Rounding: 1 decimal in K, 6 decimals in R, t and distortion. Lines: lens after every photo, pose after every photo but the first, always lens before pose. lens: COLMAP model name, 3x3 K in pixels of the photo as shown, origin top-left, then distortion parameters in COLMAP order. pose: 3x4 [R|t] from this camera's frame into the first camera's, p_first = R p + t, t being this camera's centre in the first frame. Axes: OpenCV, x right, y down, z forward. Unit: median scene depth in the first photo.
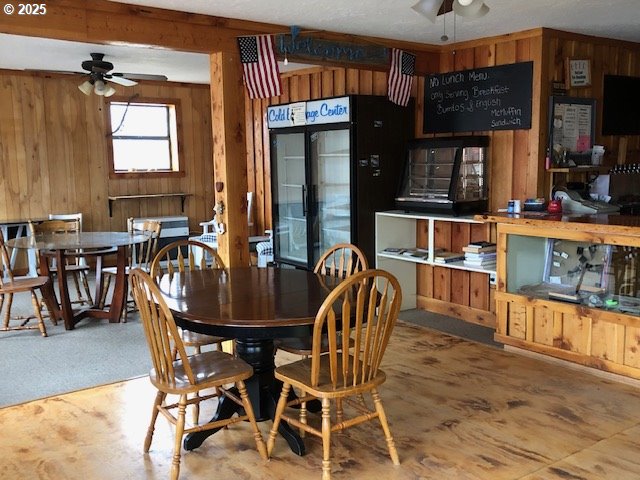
lens RADIAL K [[635.3, 0, 324.9], [0, 635.3, 239.6], [0, 0, 1]] dist [0.009512, 0.000000]
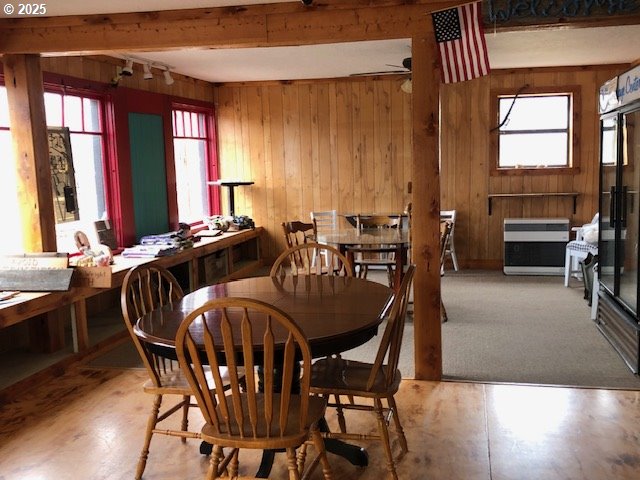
lens RADIAL K [[635.3, 0, 321.2], [0, 635.3, 244.7], [0, 0, 1]] dist [0.009512, 0.000000]
pose [[0.666456, 0.087979, -0.740335, 0.099739], [-0.076401, 0.995844, 0.049566, -0.008977], [0.741619, 0.023529, 0.670408, 0.075185]]
